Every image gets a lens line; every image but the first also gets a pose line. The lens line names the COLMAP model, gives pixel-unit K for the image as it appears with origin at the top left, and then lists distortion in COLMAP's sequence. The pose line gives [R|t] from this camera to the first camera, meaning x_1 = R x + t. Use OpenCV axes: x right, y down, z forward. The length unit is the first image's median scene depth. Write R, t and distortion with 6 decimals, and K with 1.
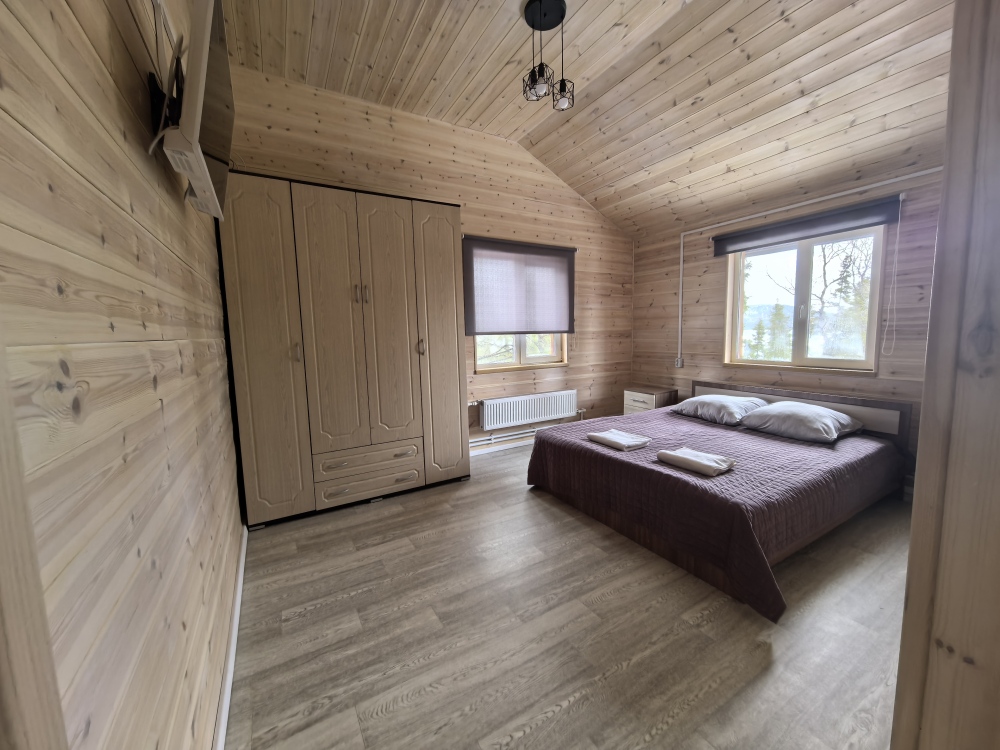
lens RADIAL K [[387.6, 0, 505.1], [0, 387.6, 377.1], [0, 0, 1]] dist [0.000403, 0.000472]
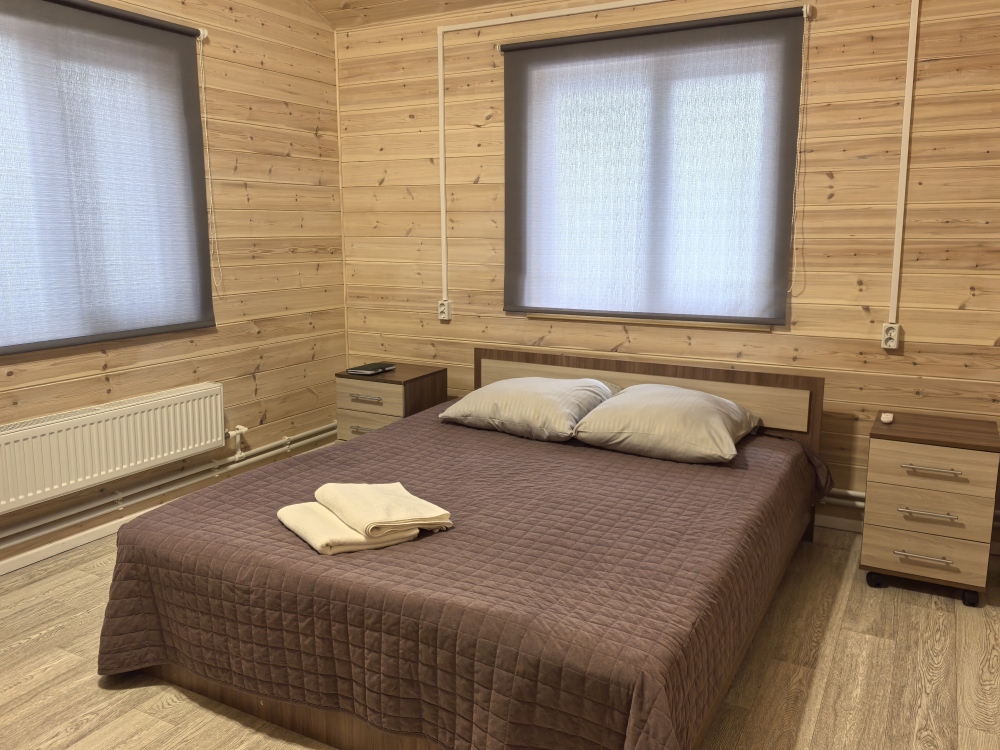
lens RADIAL K [[796.4, 0, 500.0], [0, 796.4, 375.0], [0, 0, 1]] dist [0.079062, -0.158890]
pose [[0.865853, -0.070562, 0.495297, 0.018282], [0.041168, 0.996695, 0.070025, -0.024159], [-0.498601, -0.040241, 0.865897, 0.121190]]
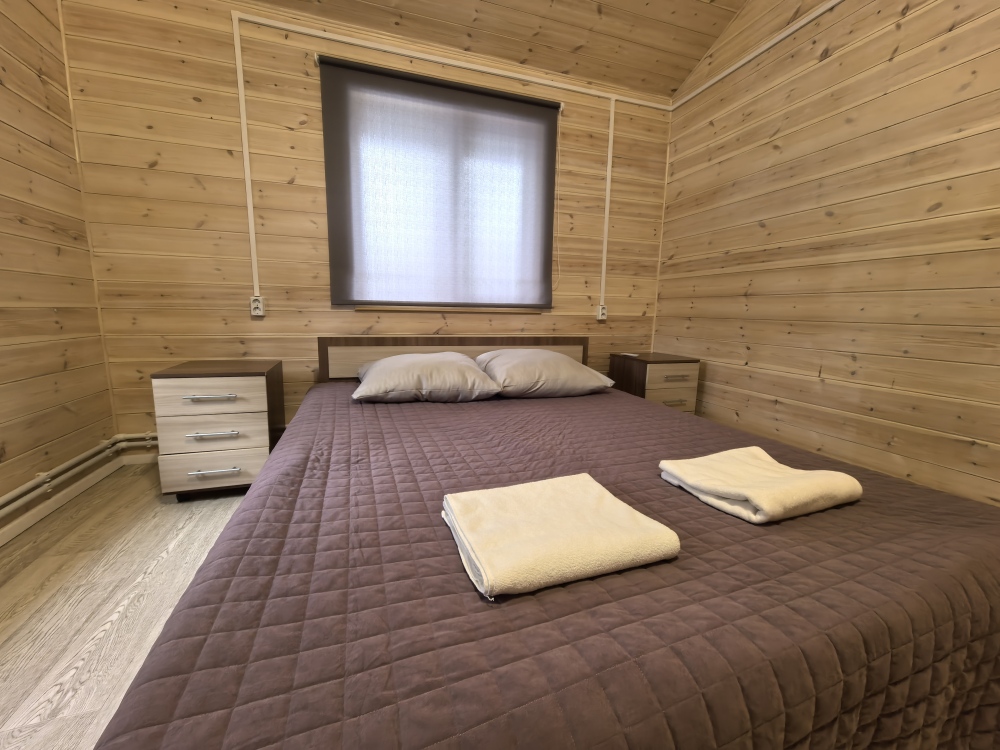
lens RADIAL K [[395.7, 0, 500.0], [0, 395.7, 375.0], [0, 0, 1]] dist [-0.003352, 0.000578]
pose [[0.202669, -0.134142, 0.970016, 0.019558], [0.089174, 0.988986, 0.118134, 0.016243], [-0.975179, 0.062558, 0.212398, 0.615873]]
